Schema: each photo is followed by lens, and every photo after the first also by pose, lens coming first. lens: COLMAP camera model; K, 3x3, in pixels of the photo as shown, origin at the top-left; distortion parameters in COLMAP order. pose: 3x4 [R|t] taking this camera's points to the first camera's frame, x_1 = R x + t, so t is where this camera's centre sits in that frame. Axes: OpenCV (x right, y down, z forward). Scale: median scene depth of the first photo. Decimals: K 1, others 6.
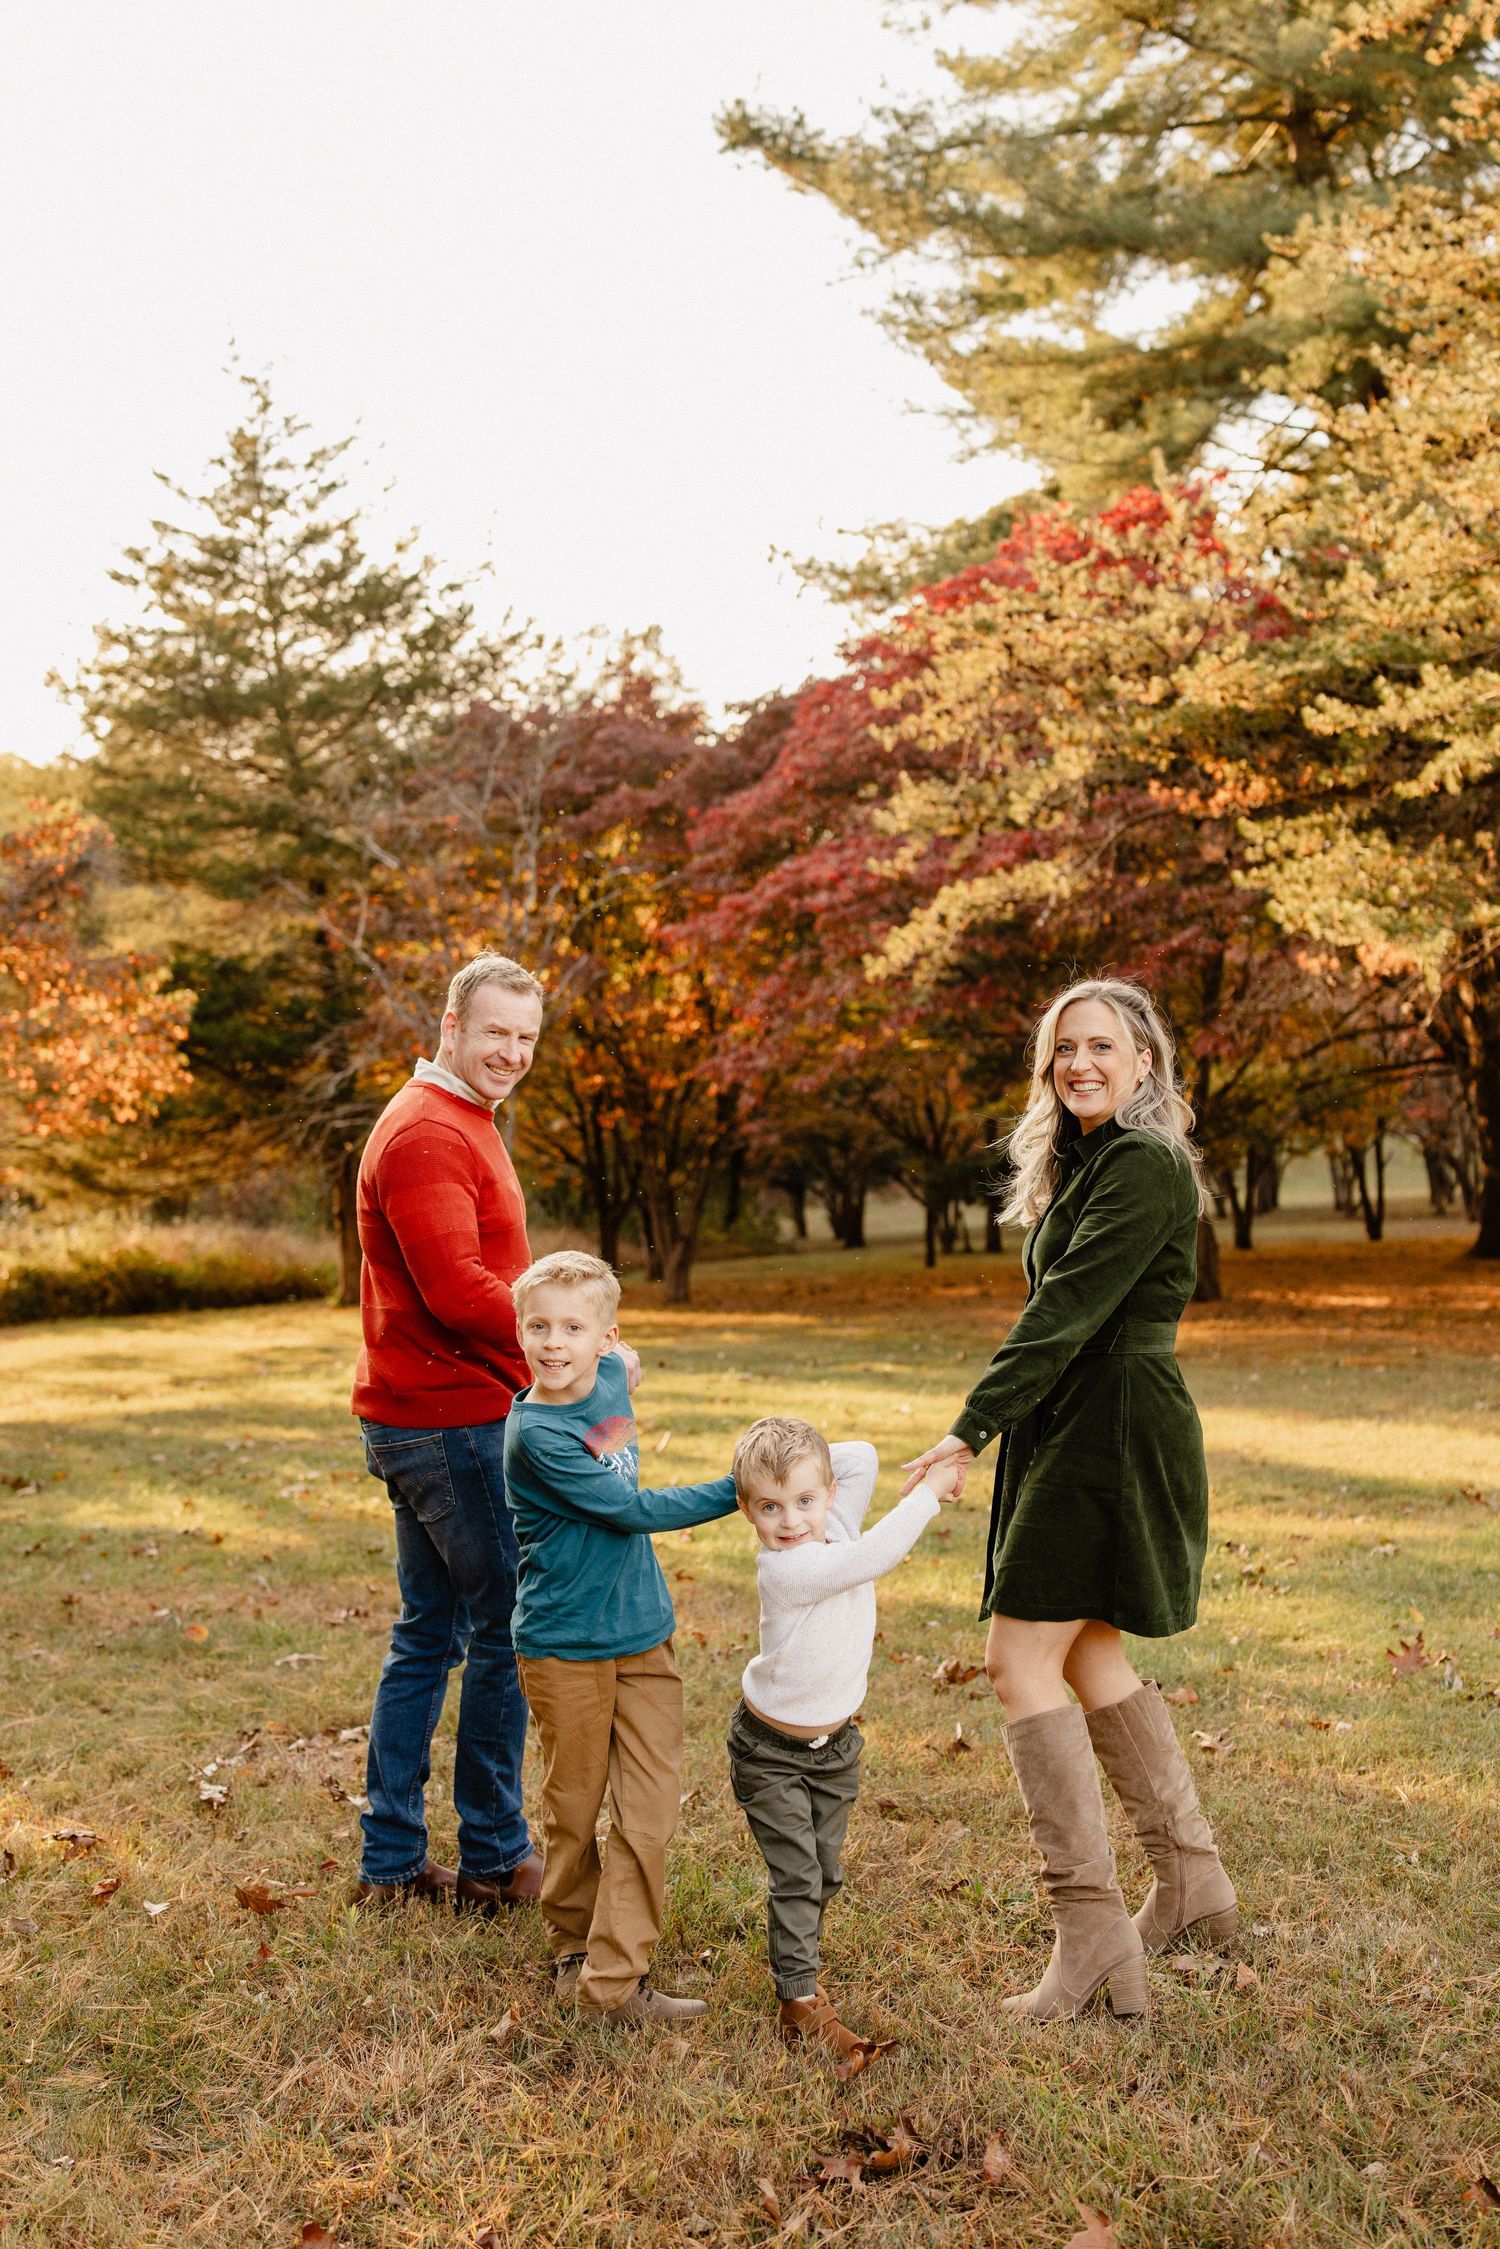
lens RADIAL K [[2282.3, 0, 750.0], [0, 2282.3, 1124.5], [0, 0, 1]] dist [-0.007257, -0.017151]
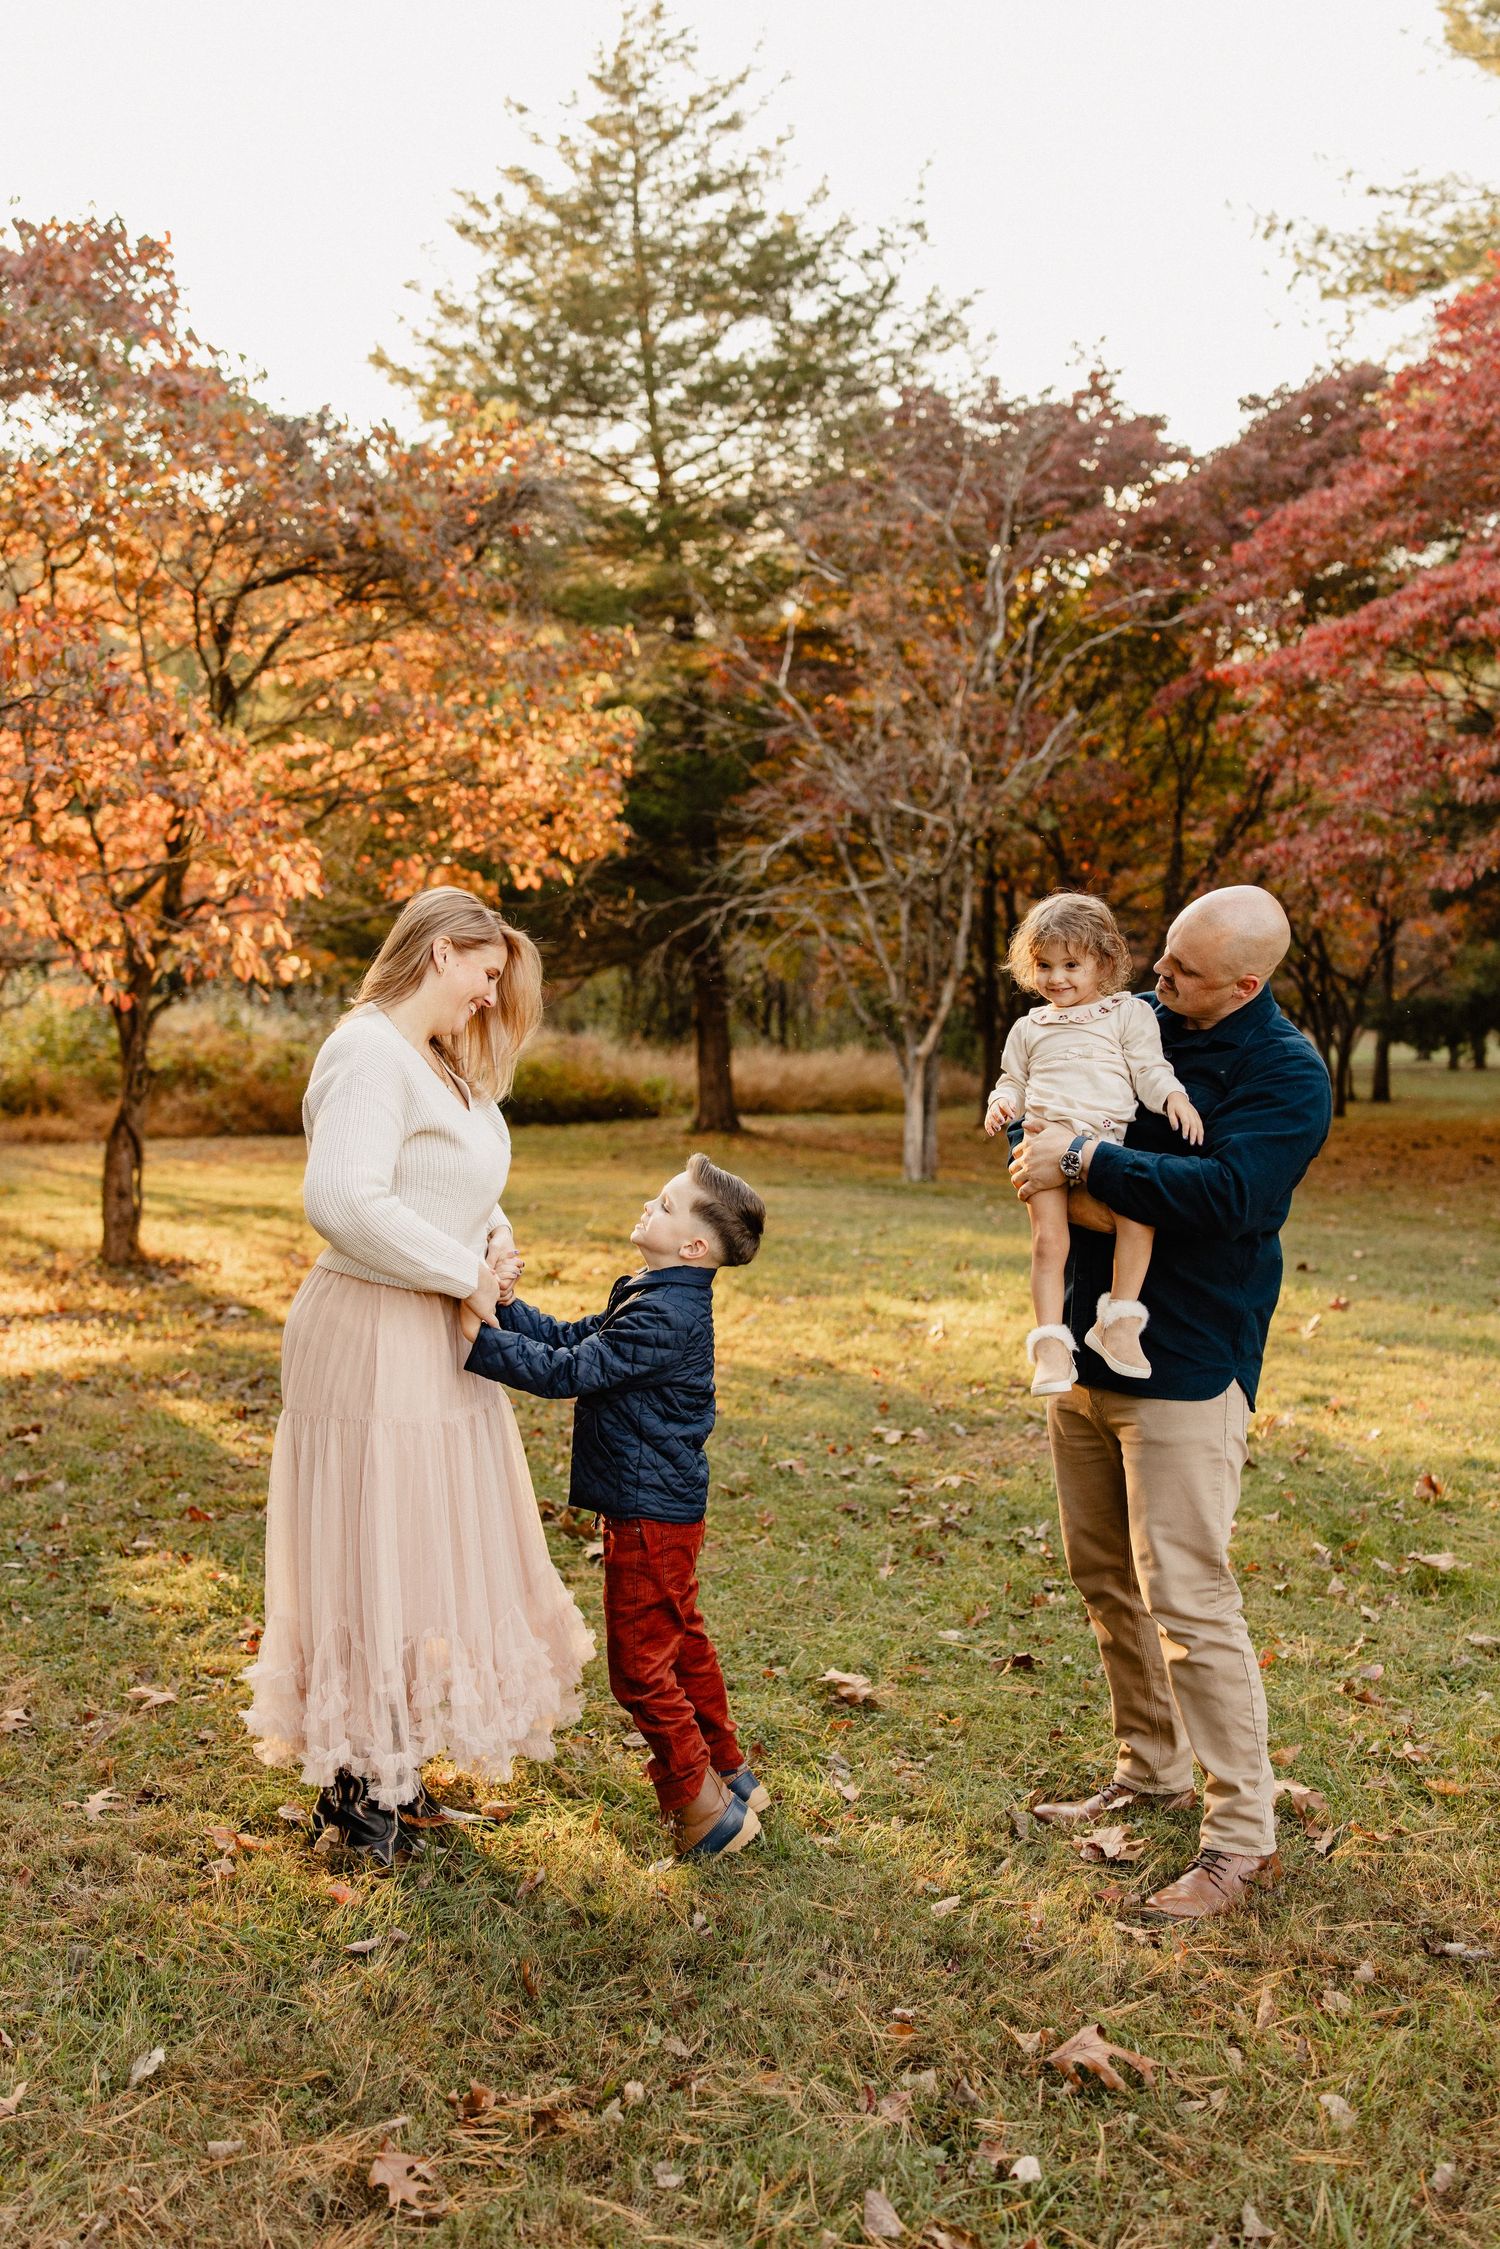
lens RADIAL K [[2222.9, 0, 750.0], [0, 2222.9, 1124.5], [0, 0, 1]] dist [0.009347, -0.008931]
pose [[0.995200, 0.048218, -0.085158, -0.099082], [-0.041292, 0.995834, 0.081304, 0.009055], [0.088723, -0.077398, 0.993045, 0.209150]]
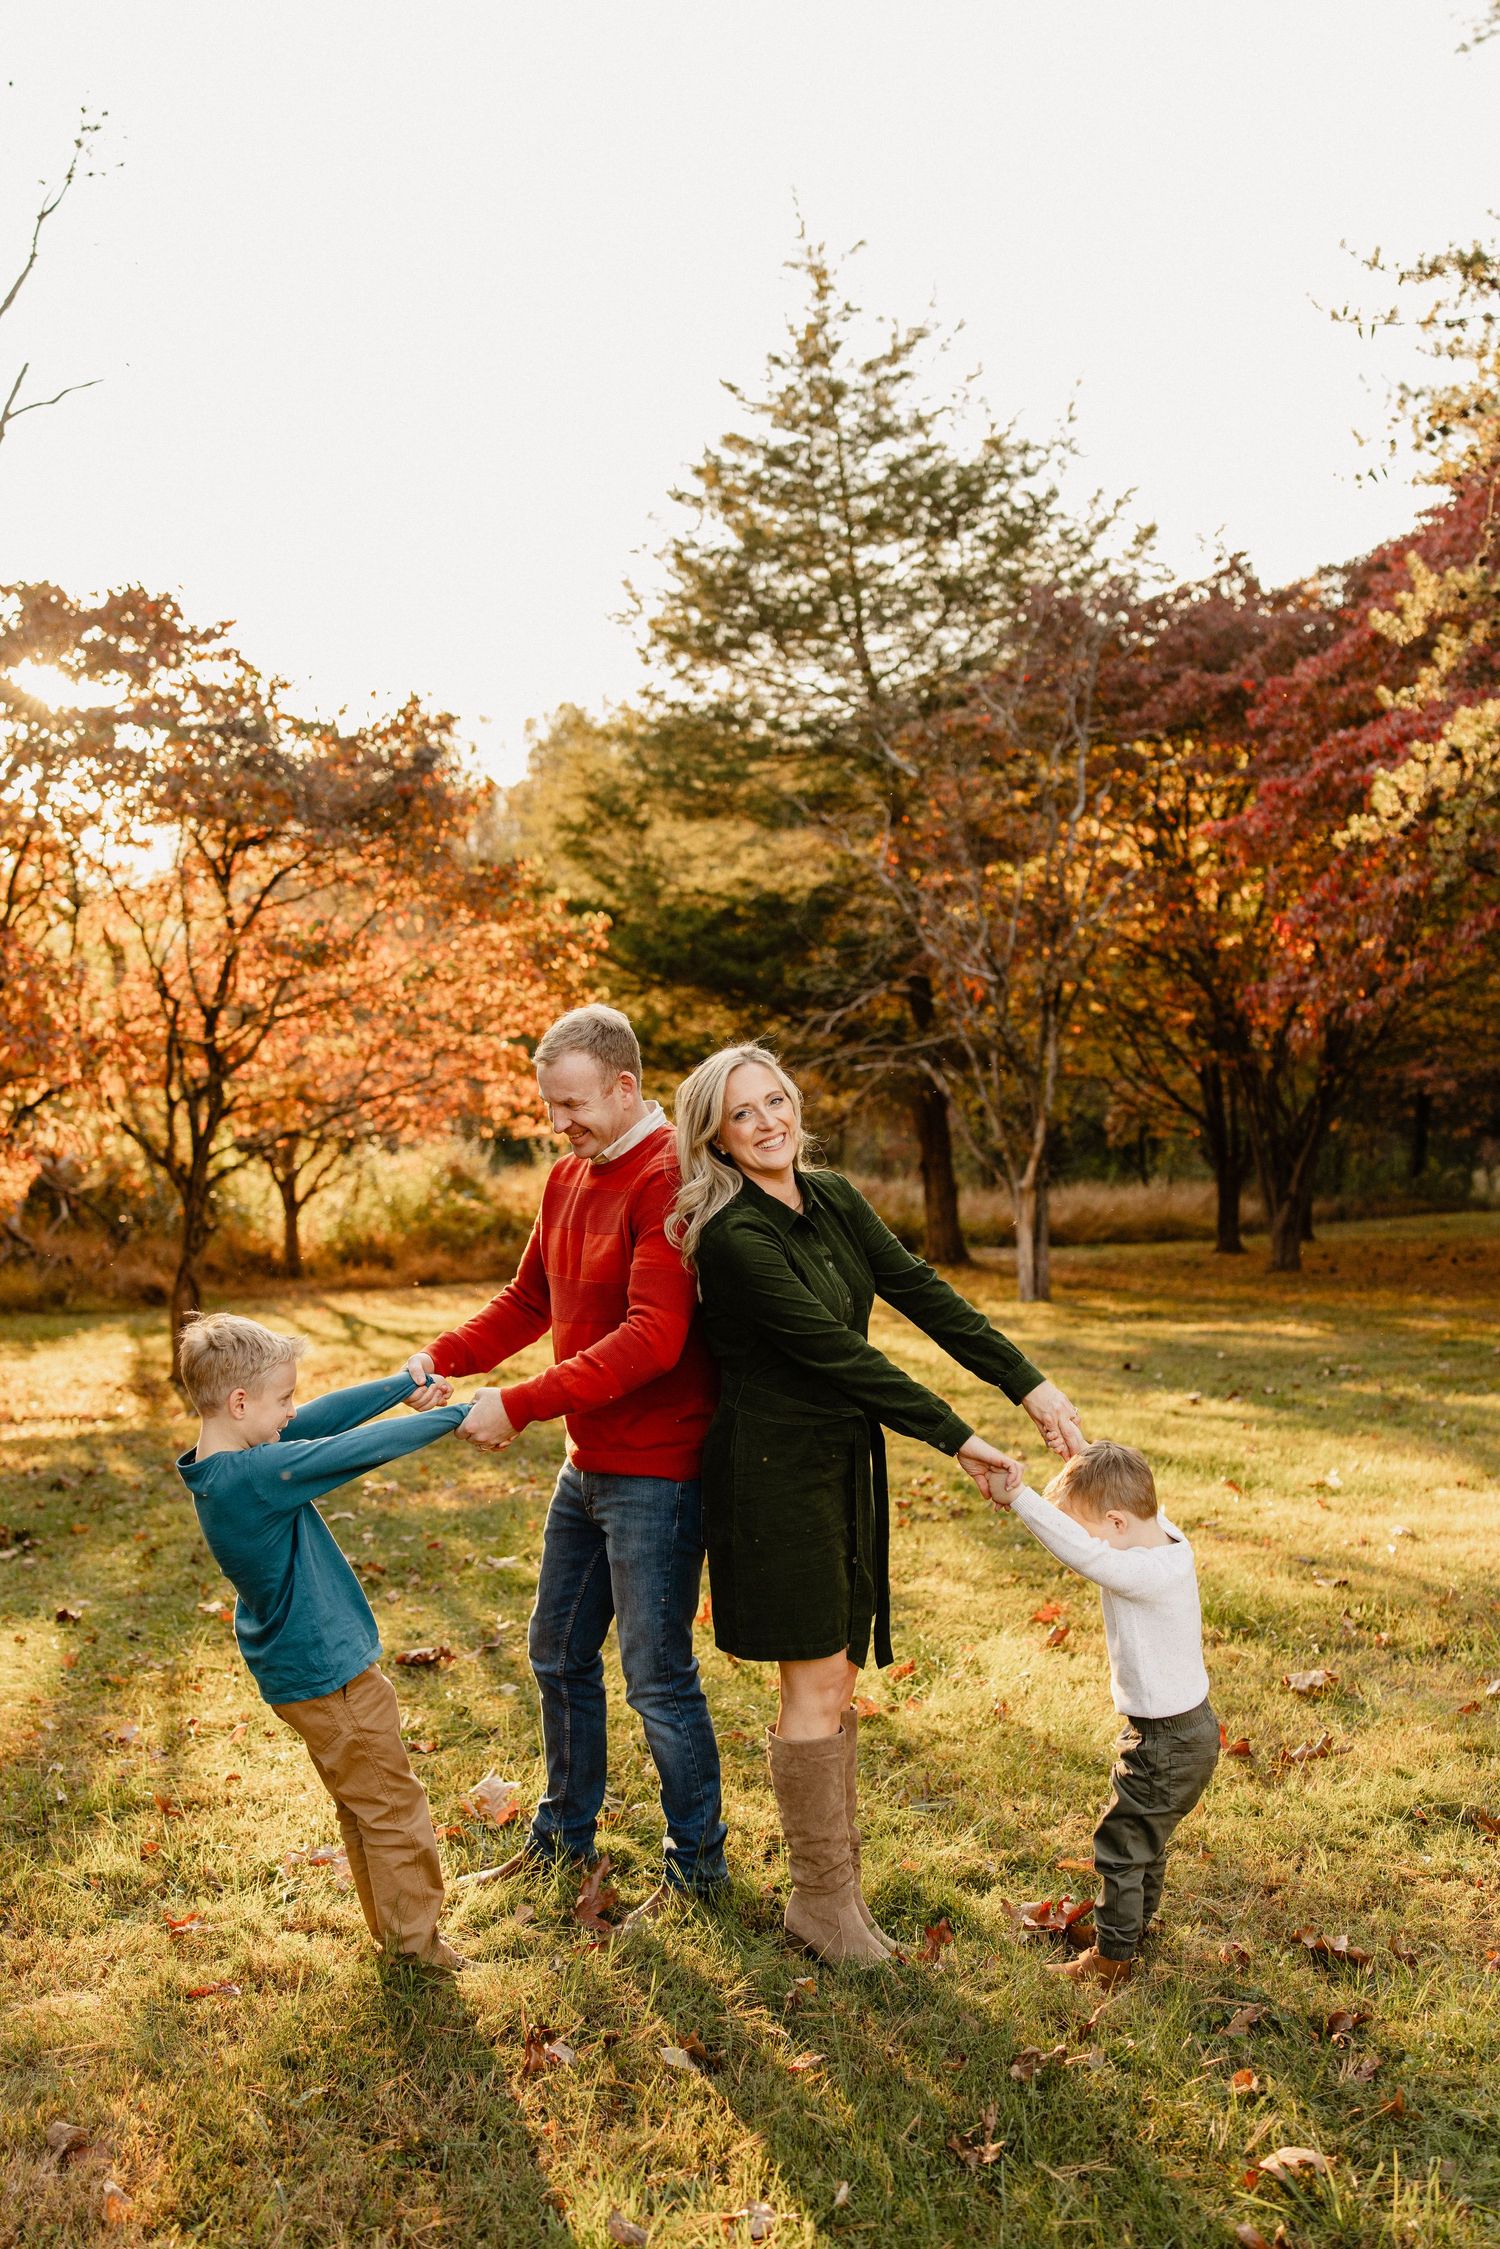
lens RADIAL K [[2129.9, 0, 750.0], [0, 2129.9, 1124.5], [0, 0, 1]] dist [0.008230, -0.000618]
pose [[0.937719, -0.001566, -0.347392, 0.062071], [0.008600, 0.999788, 0.018706, 0.004551], [0.347289, -0.020529, 0.937534, 0.185510]]
